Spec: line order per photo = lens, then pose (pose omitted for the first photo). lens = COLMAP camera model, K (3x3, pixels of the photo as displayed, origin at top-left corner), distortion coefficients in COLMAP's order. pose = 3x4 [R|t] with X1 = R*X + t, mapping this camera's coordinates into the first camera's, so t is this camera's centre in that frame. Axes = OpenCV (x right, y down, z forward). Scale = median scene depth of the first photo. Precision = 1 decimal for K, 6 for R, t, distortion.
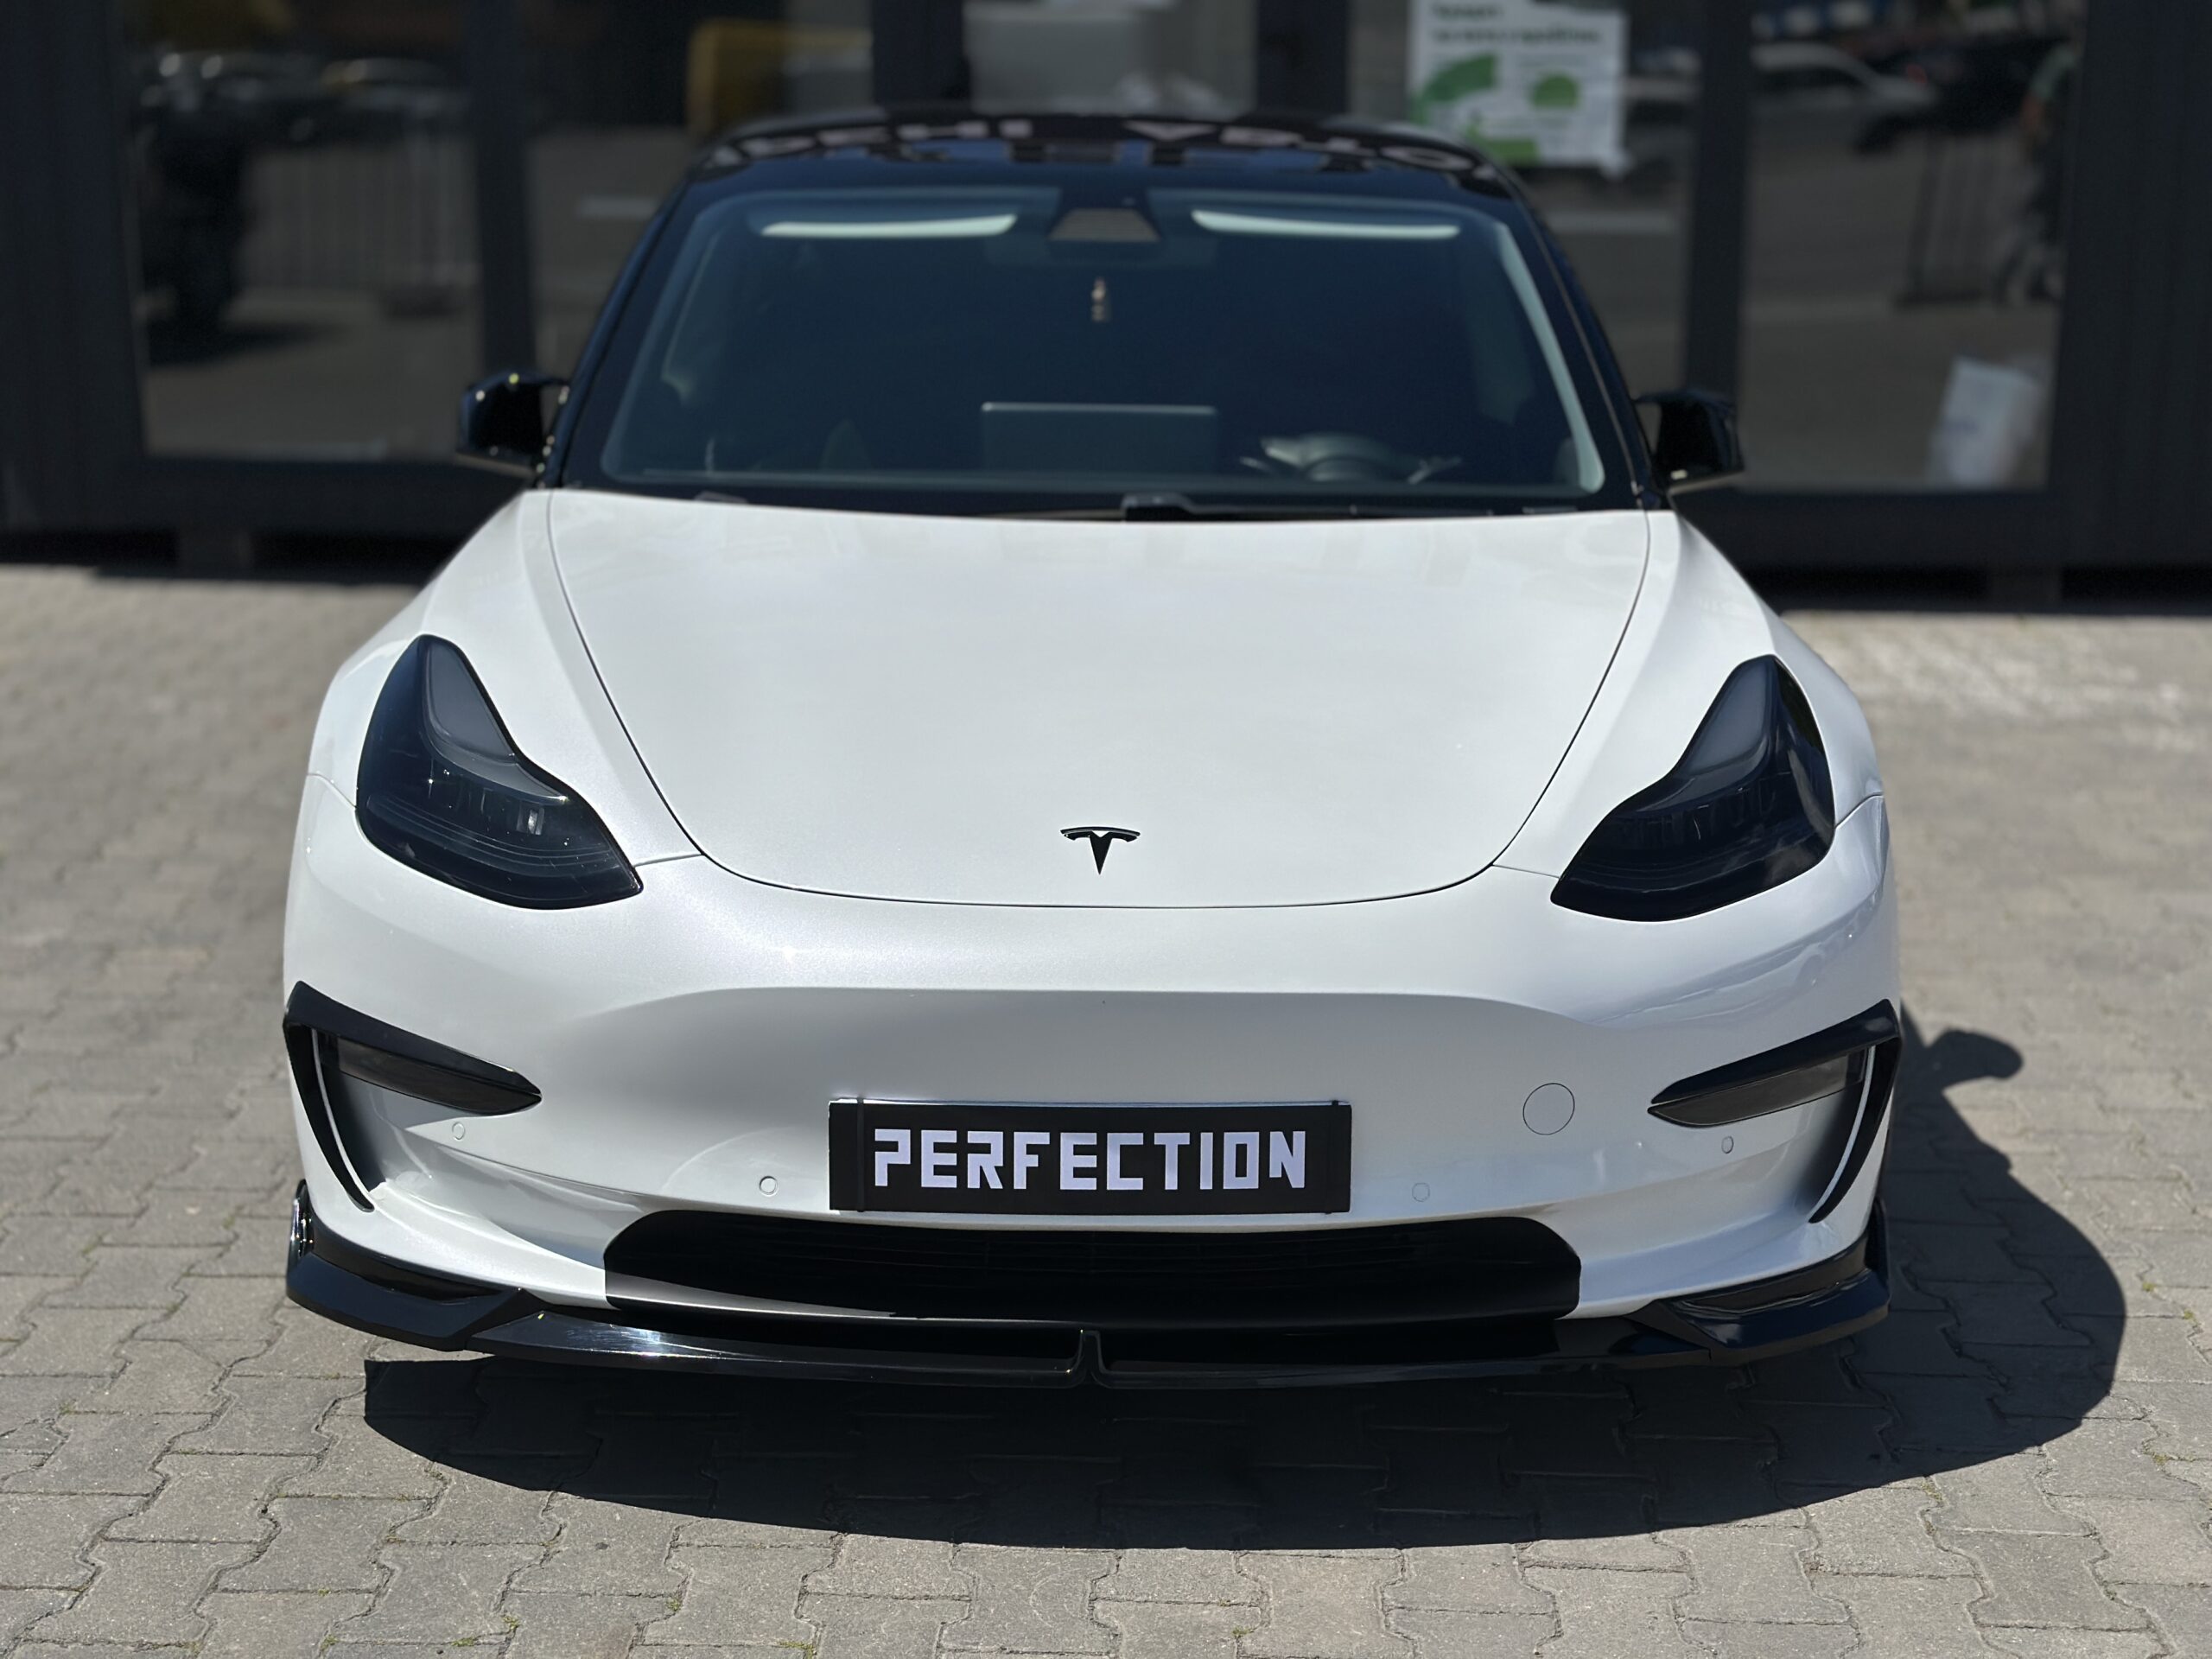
lens RADIAL K [[3072.0, 0, 1122.6], [0, 3072.0, 842.9], [0, 0, 1]] dist [0.127526, 0.000000]
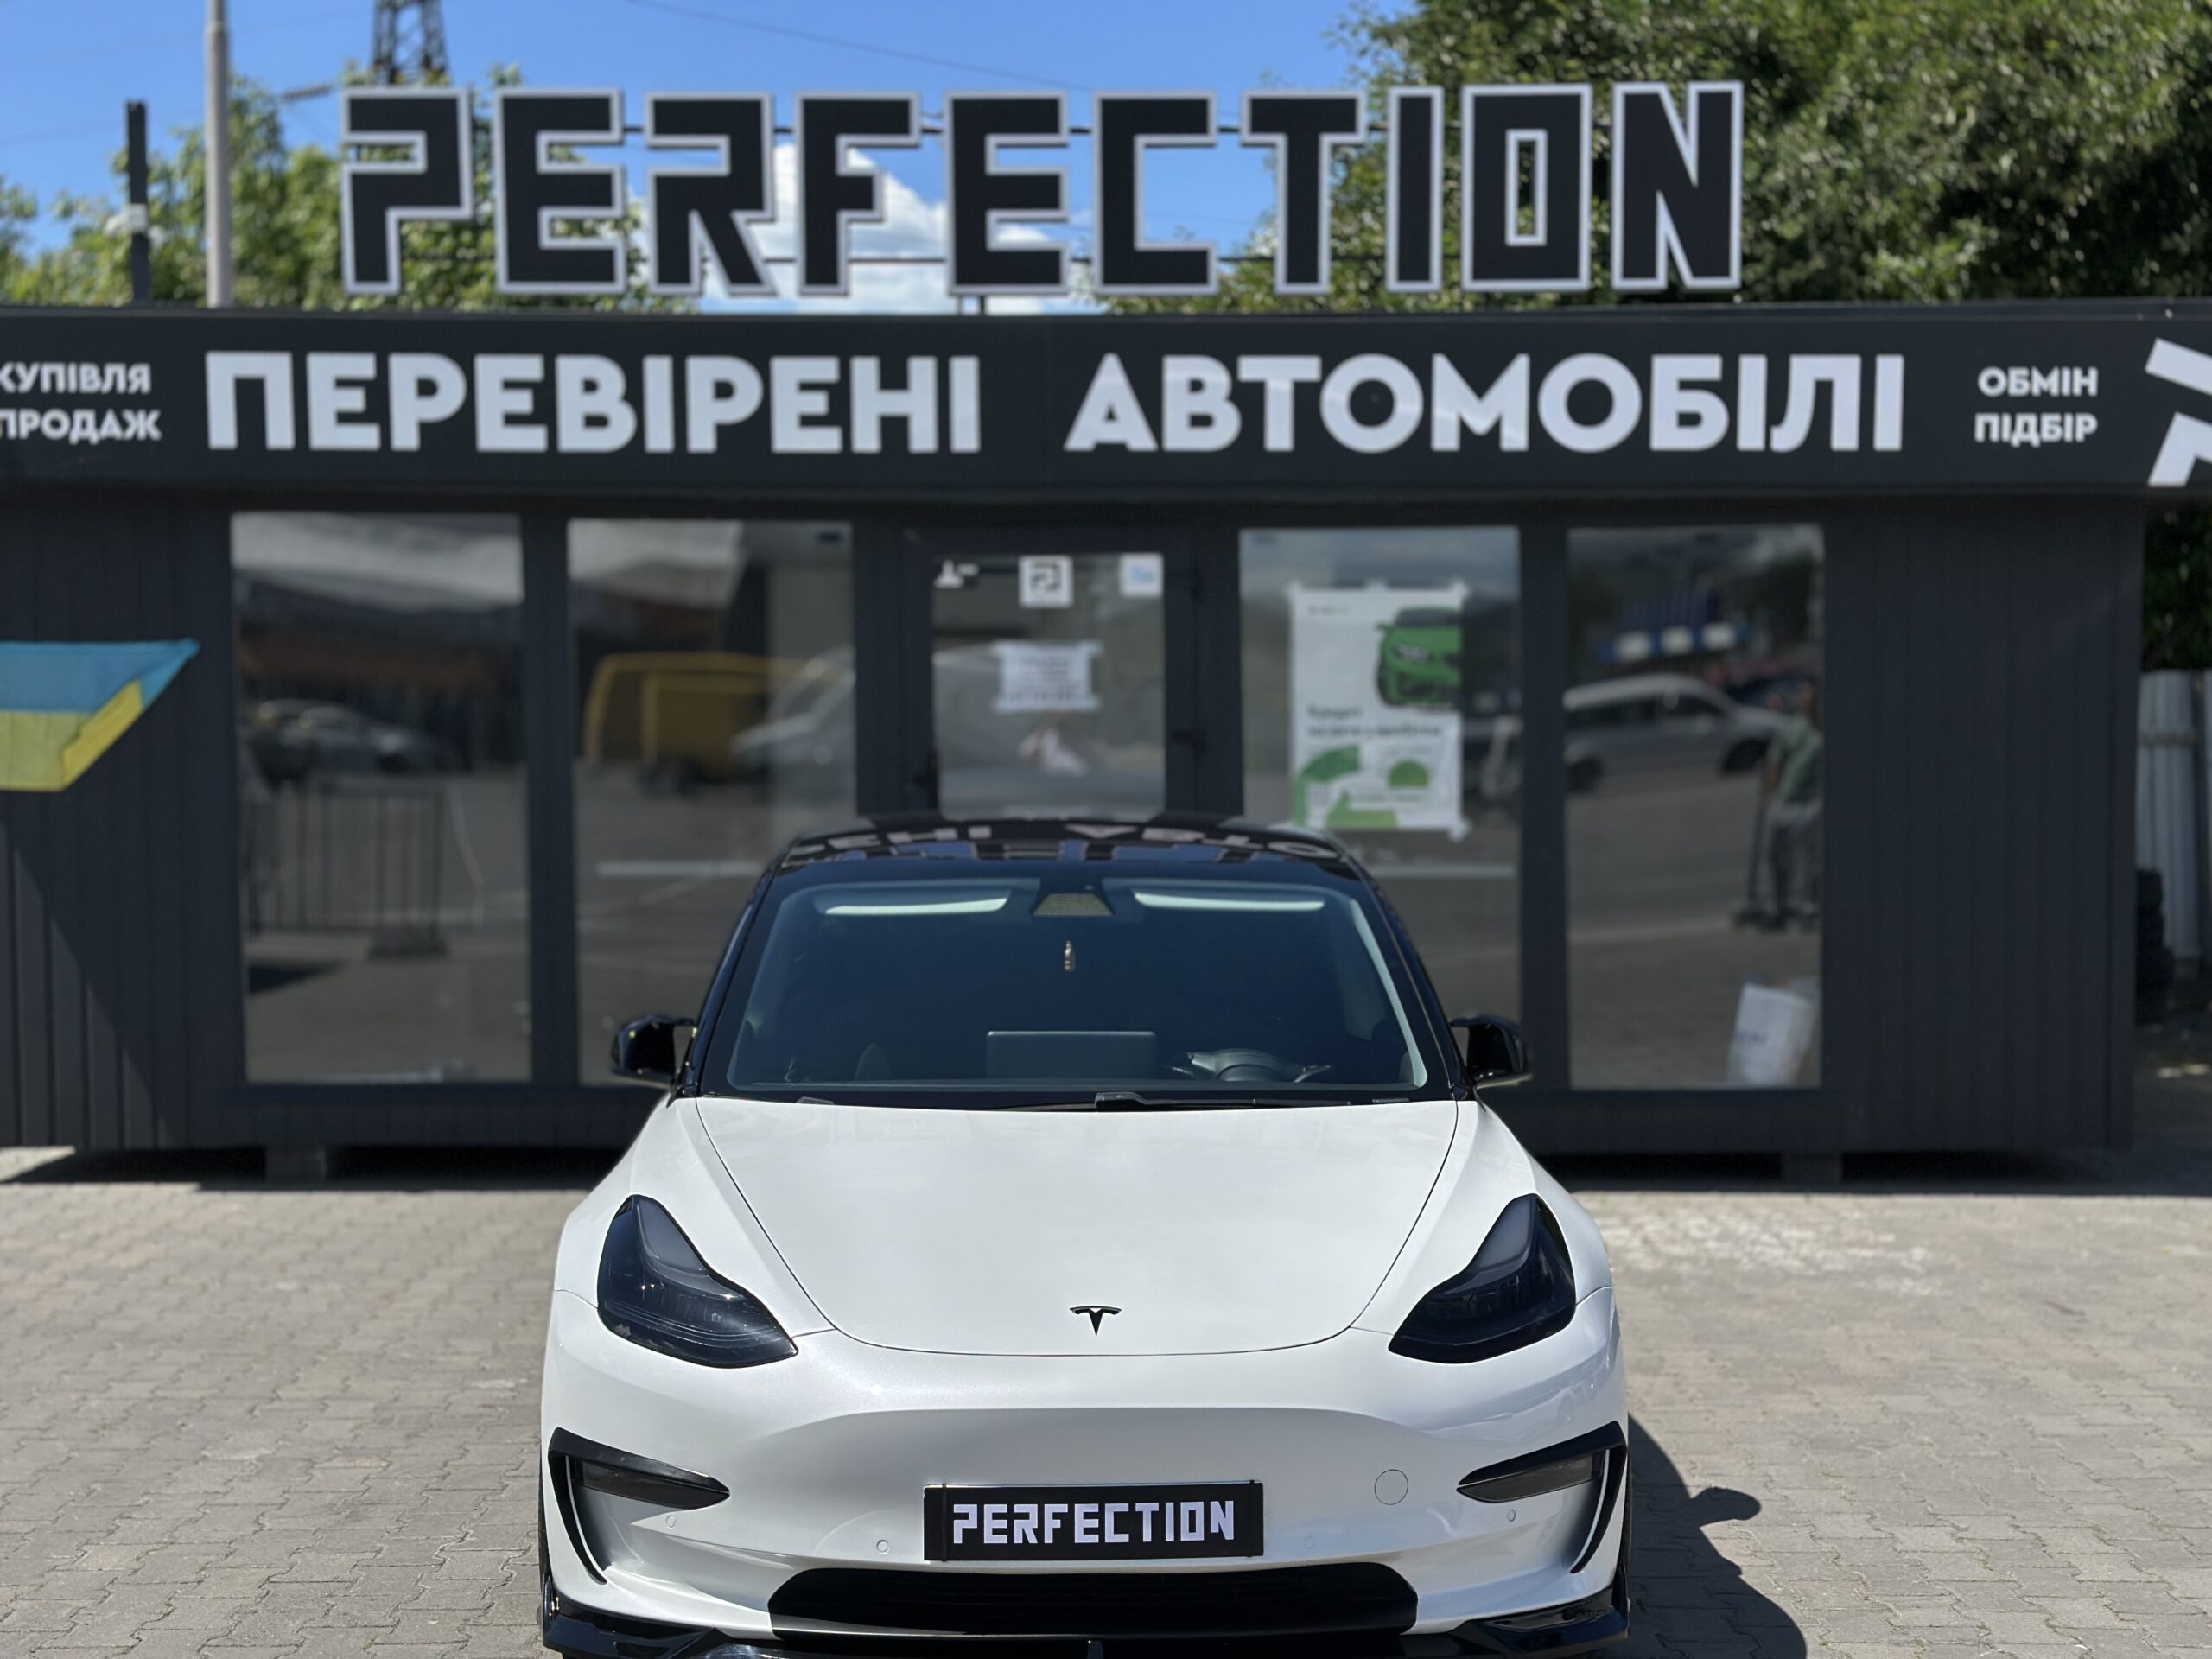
lens RADIAL K [[3072.0, 0, 1130.7], [0, 3072.0, 869.4], [0, 0, 1]] dist [0.127526, 0.000000]
pose [[0.999346, -0.011975, 0.034108, -0.038760], [0.018190, 0.981964, -0.188193, 0.069348], [-0.031239, 0.188691, 0.981540, -0.545968]]
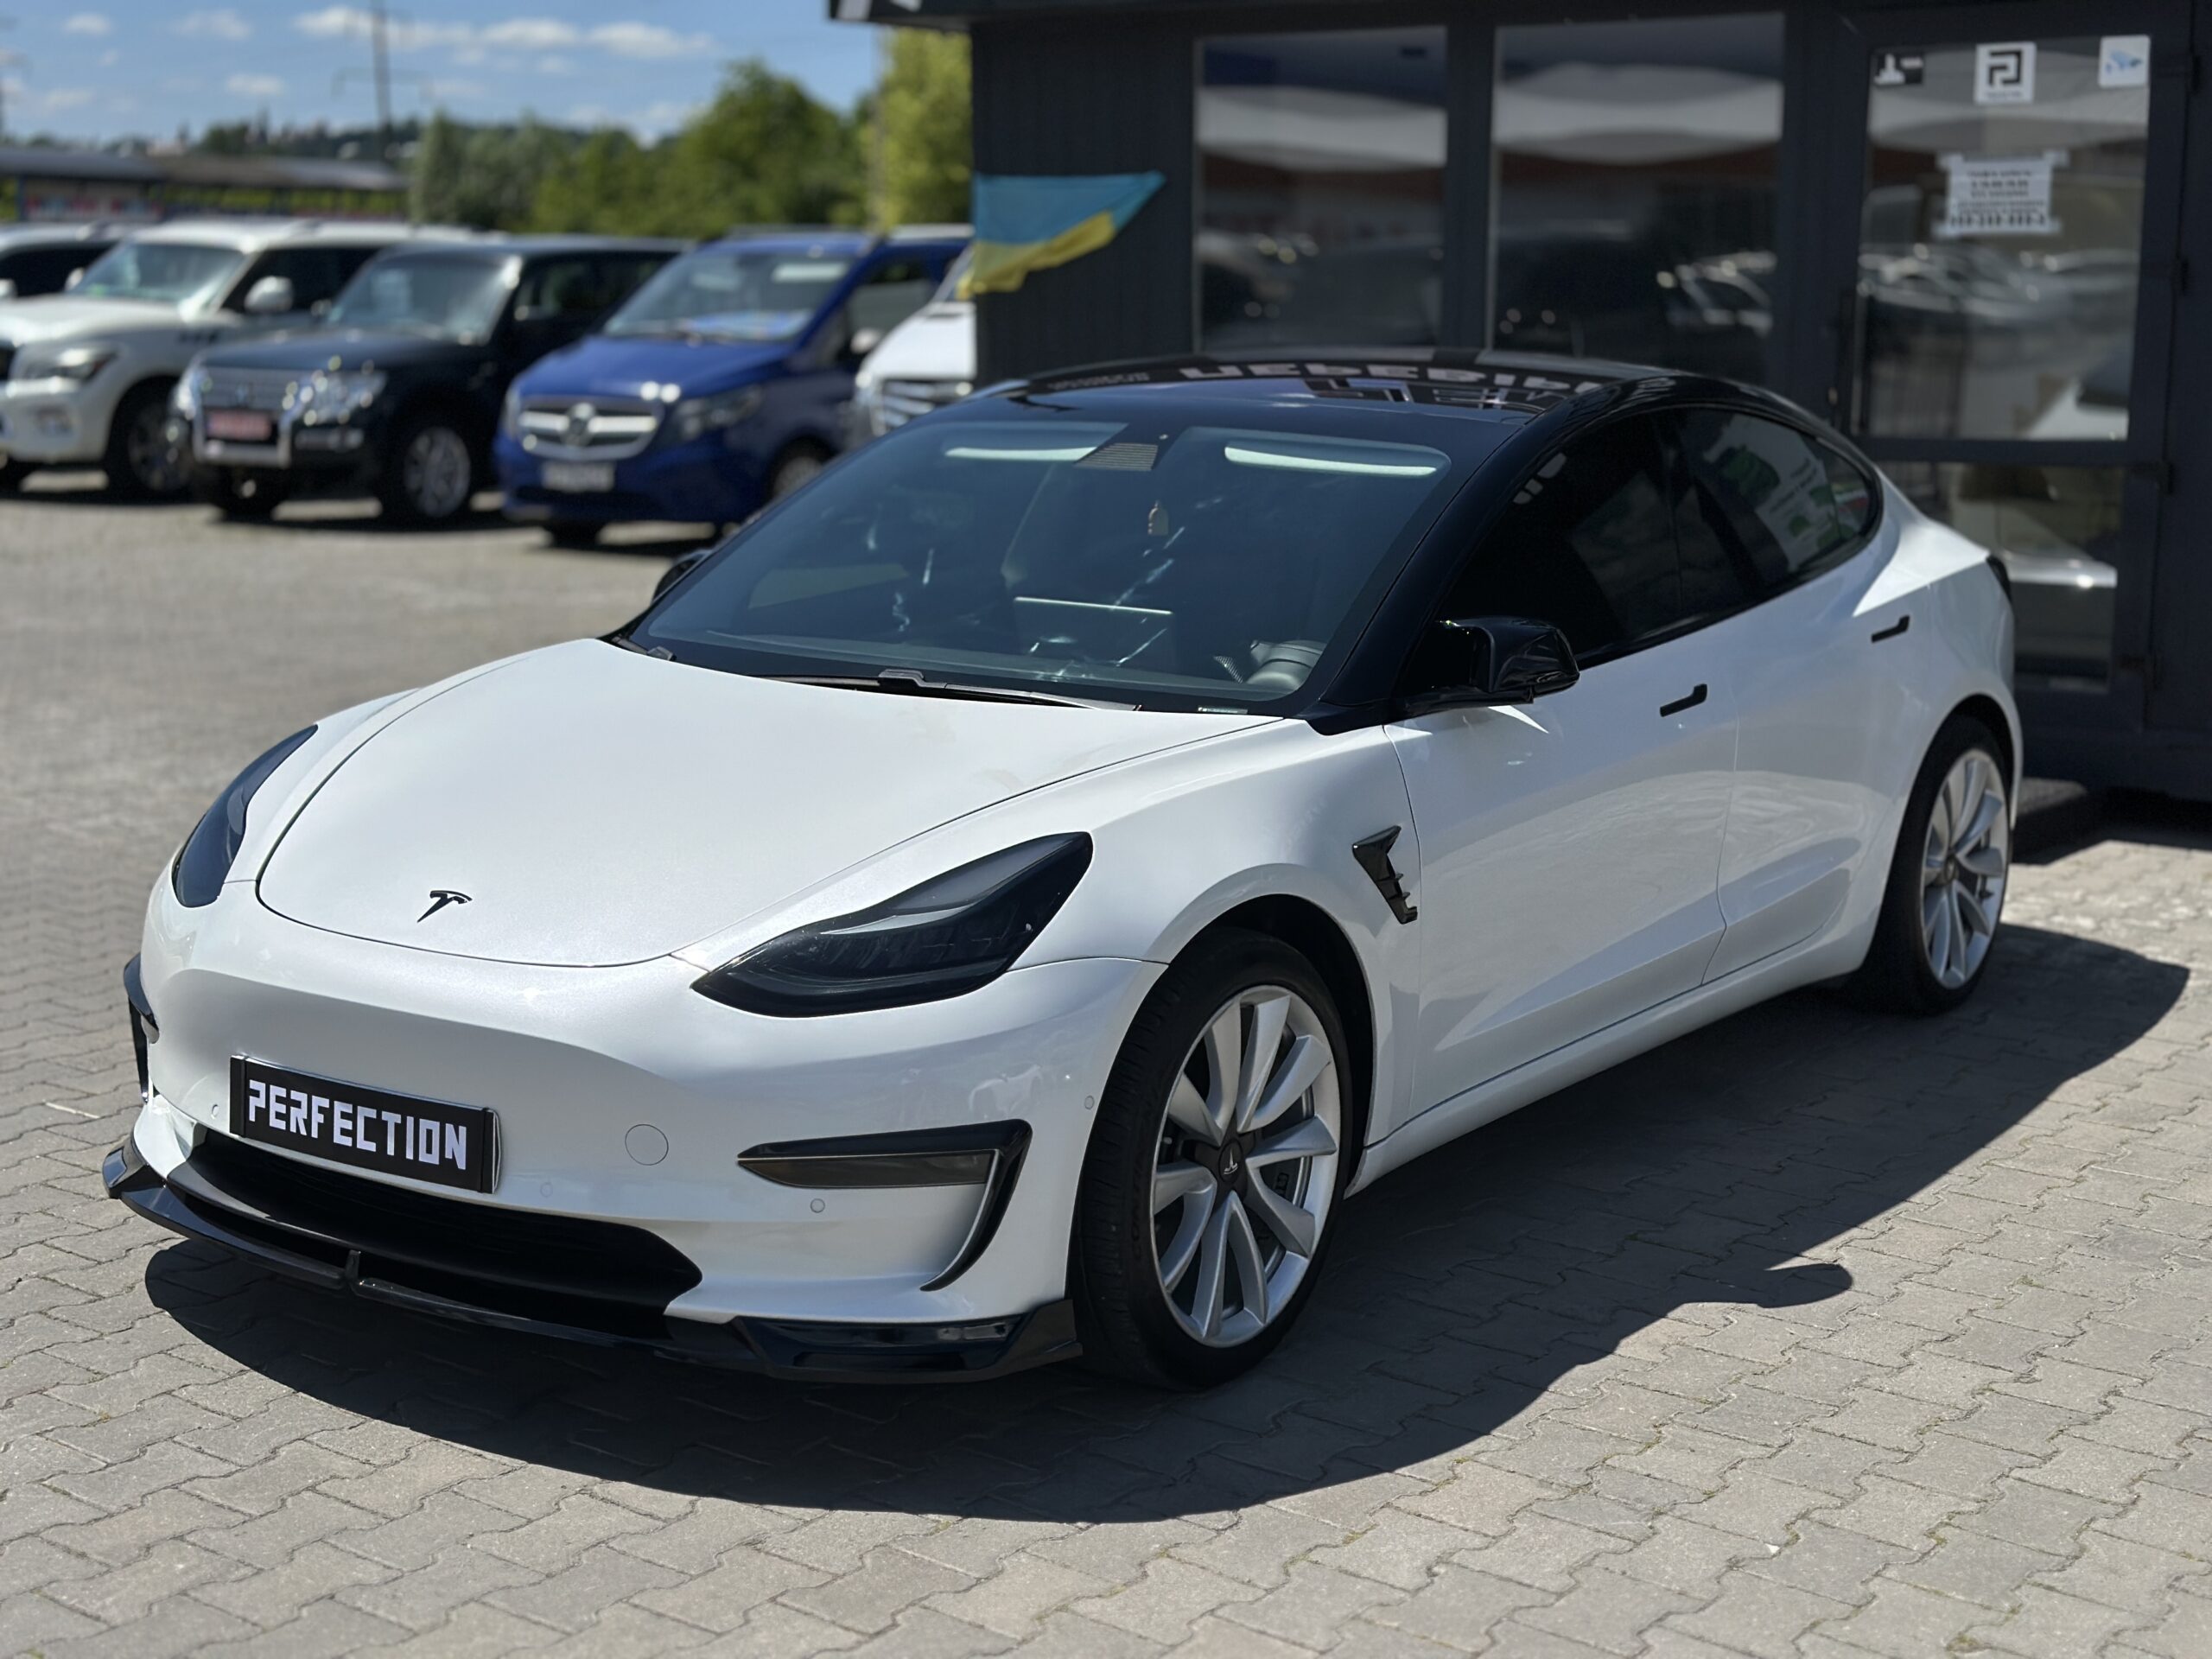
lens RADIAL K [[3072.0, 0, 1110.0], [0, 3072.0, 844.6], [0, 0, 1]] dist [0.127526, 0.000000]
pose [[0.816666, 0.101854, -0.568052, 0.987997], [-0.135556, 0.990619, -0.017261, -0.041113], [0.560965, 0.091099, 0.822812, 0.032315]]
